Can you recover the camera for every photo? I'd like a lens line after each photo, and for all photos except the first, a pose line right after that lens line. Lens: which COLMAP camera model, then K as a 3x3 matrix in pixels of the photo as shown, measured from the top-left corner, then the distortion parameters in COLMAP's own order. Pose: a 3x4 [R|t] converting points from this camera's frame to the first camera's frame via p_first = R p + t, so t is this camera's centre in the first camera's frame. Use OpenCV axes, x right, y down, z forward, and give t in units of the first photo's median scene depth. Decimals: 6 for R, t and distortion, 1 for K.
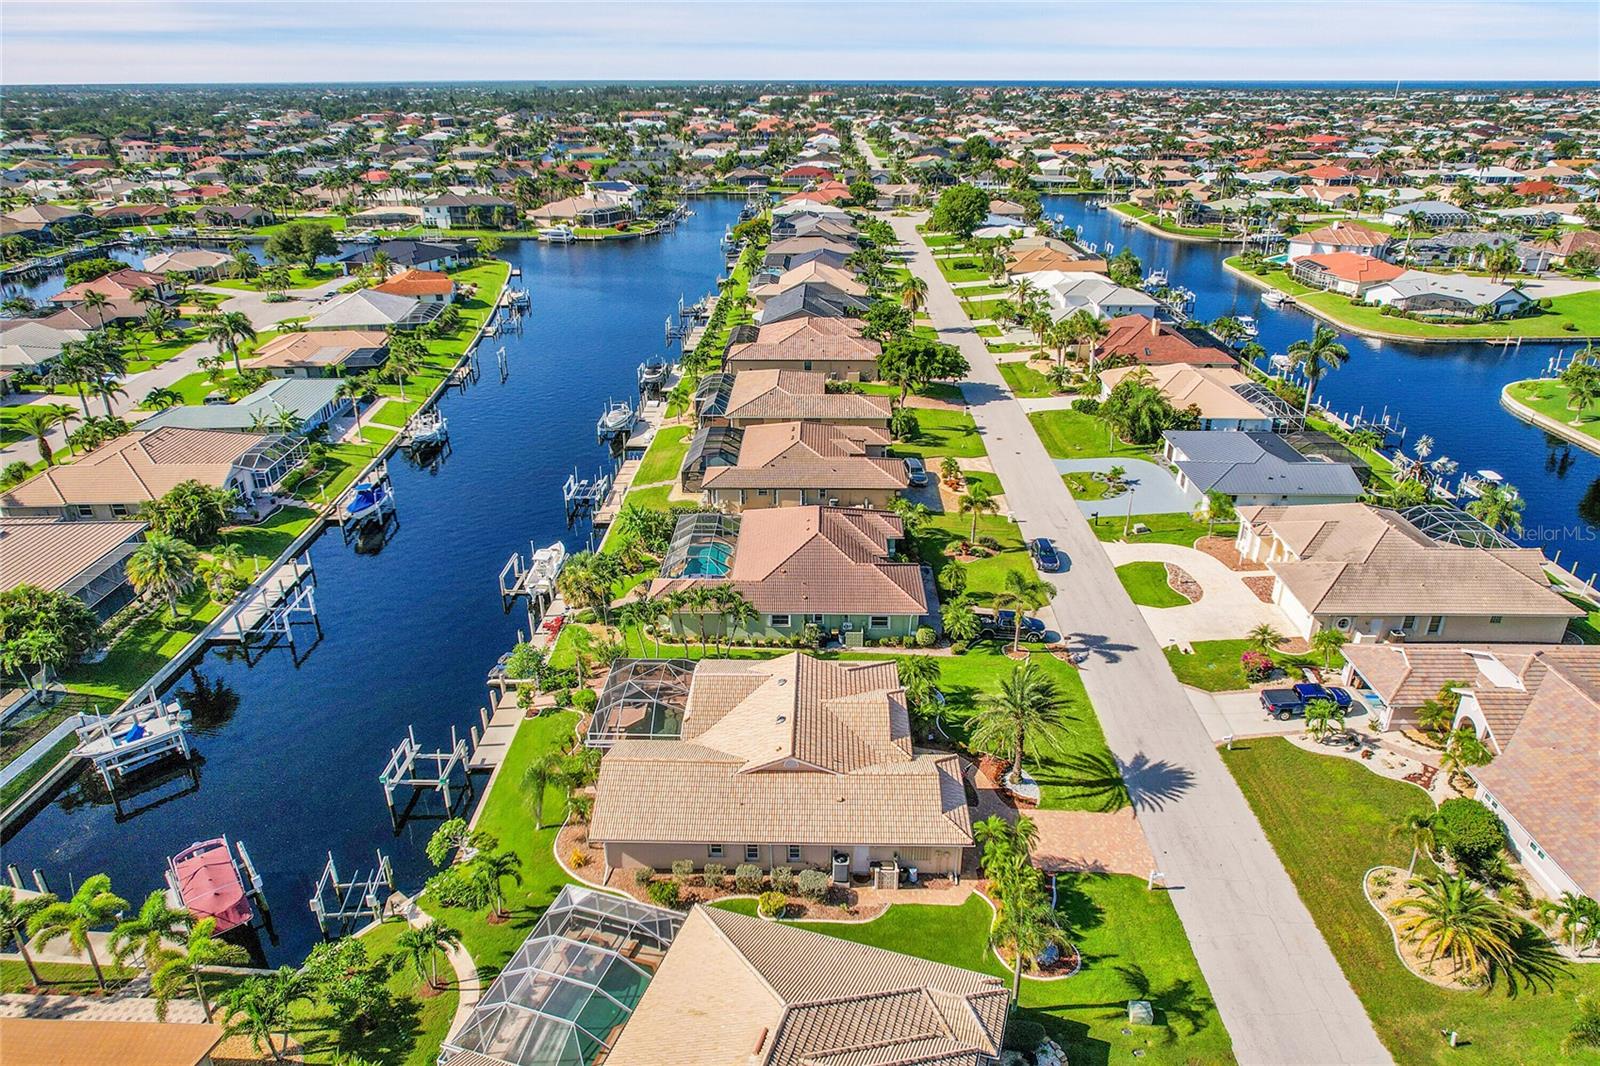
lens RADIAL K [[1019.2, 0, 805.4], [0, 1019.2, 509.1], [0, 0, 1]] dist [-0.071546, 0.058661]
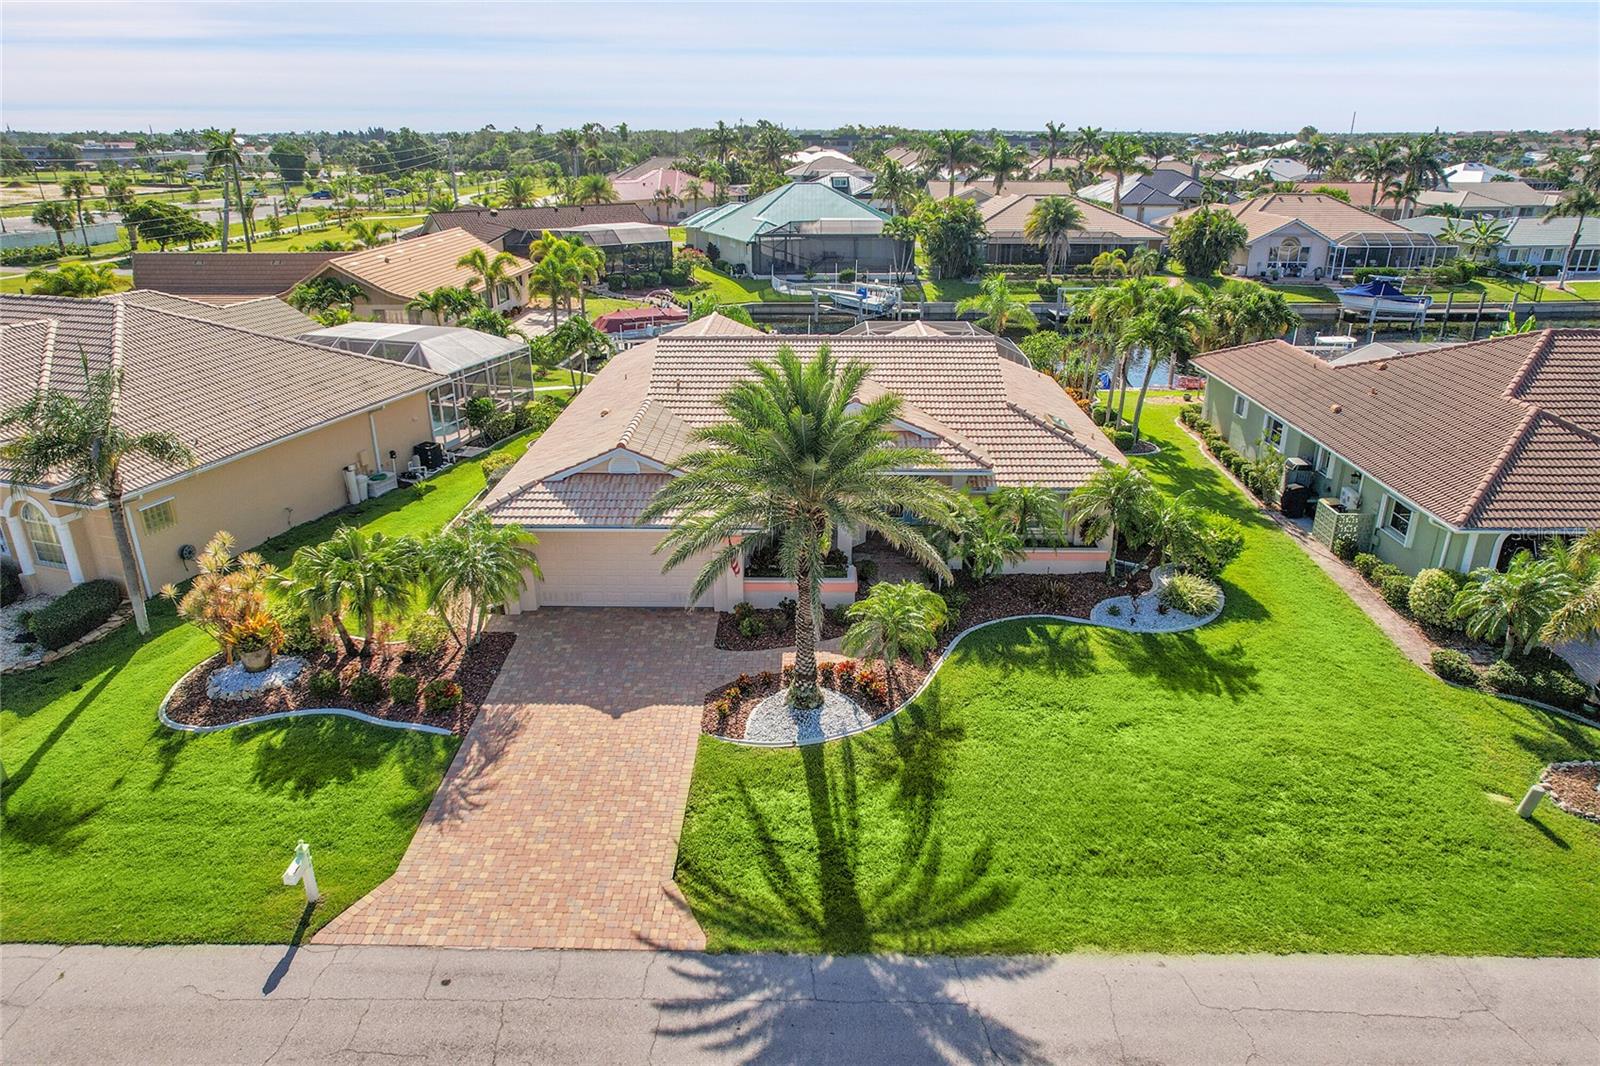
lens RADIAL K [[1023.7, 0, 805.3], [0, 1023.7, 507.2], [0, 0, 1]] dist [-0.076357, 0.069332]
pose [[0.011815, 0.353876, -0.935218, 0.418926], [-0.390281, 0.862732, 0.321518, 0.072755], [0.920620, 0.361199, 0.148304, 0.733999]]
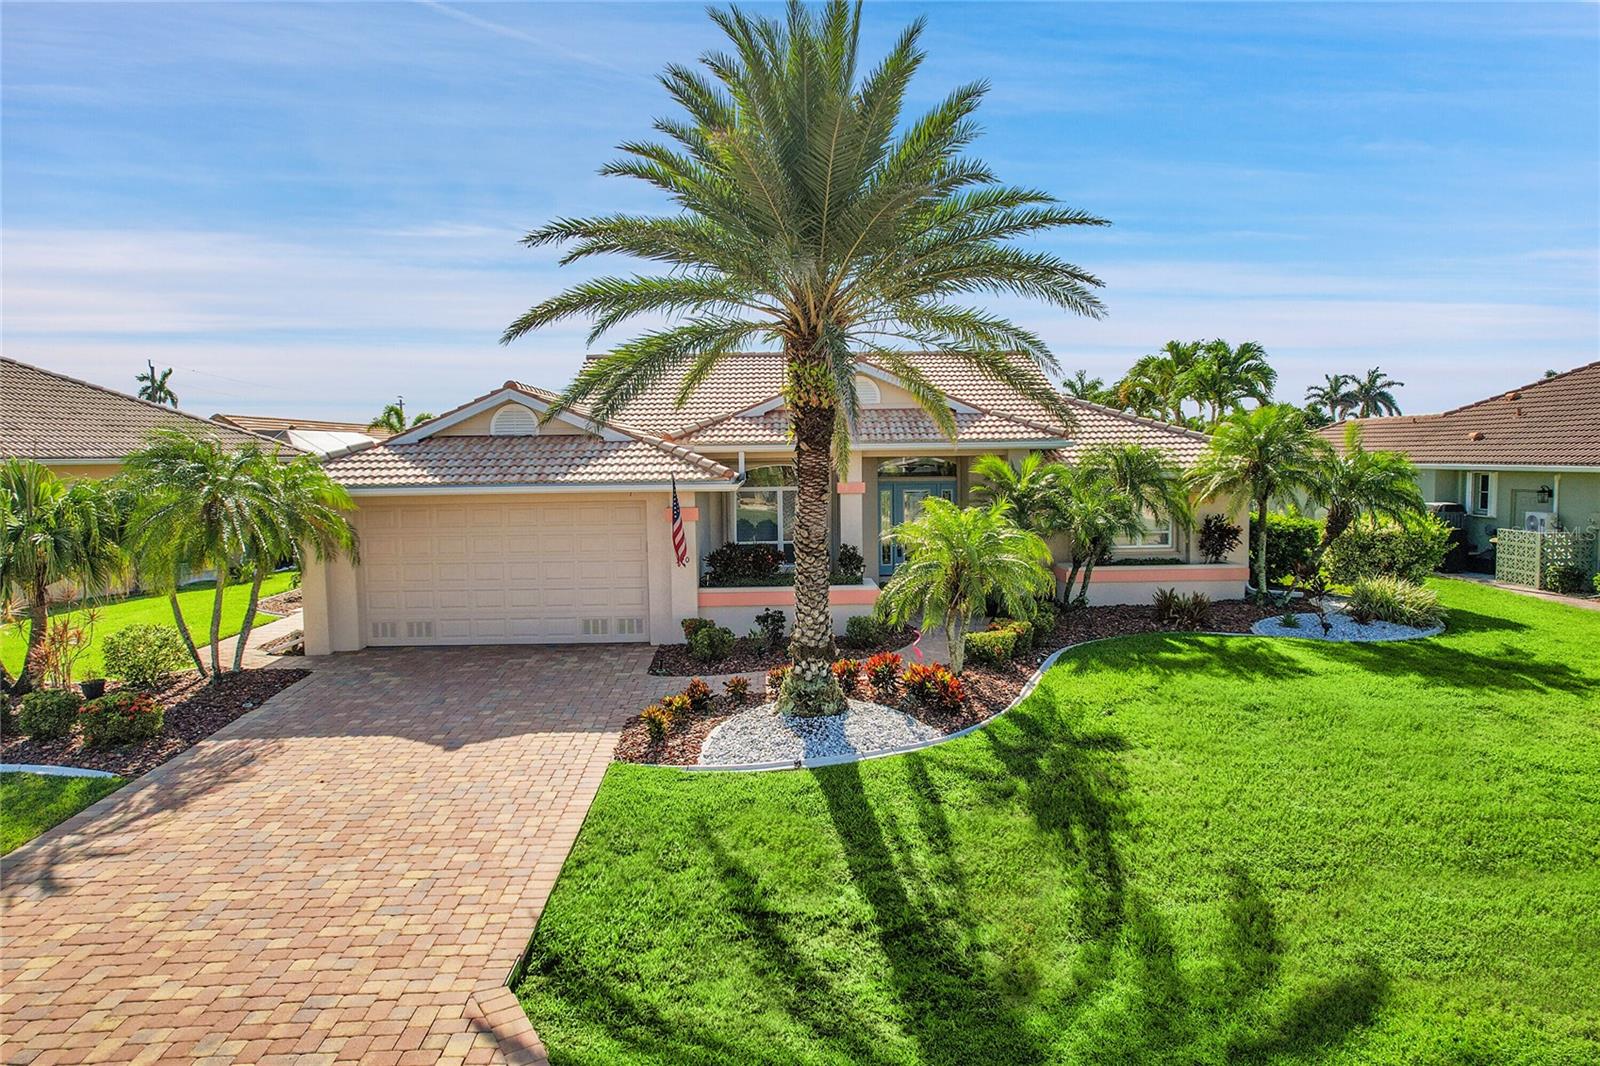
lens RADIAL K [[1019.2, 0, 805.4], [0, 1019.2, 509.1], [0, 0, 1]] dist [-0.071546, 0.058661]
pose [[0.059073, 0.060114, -0.996442, 0.317775], [-0.379224, 0.924705, 0.033304, 0.181431], [0.923417, 0.375907, 0.077422, 0.772696]]
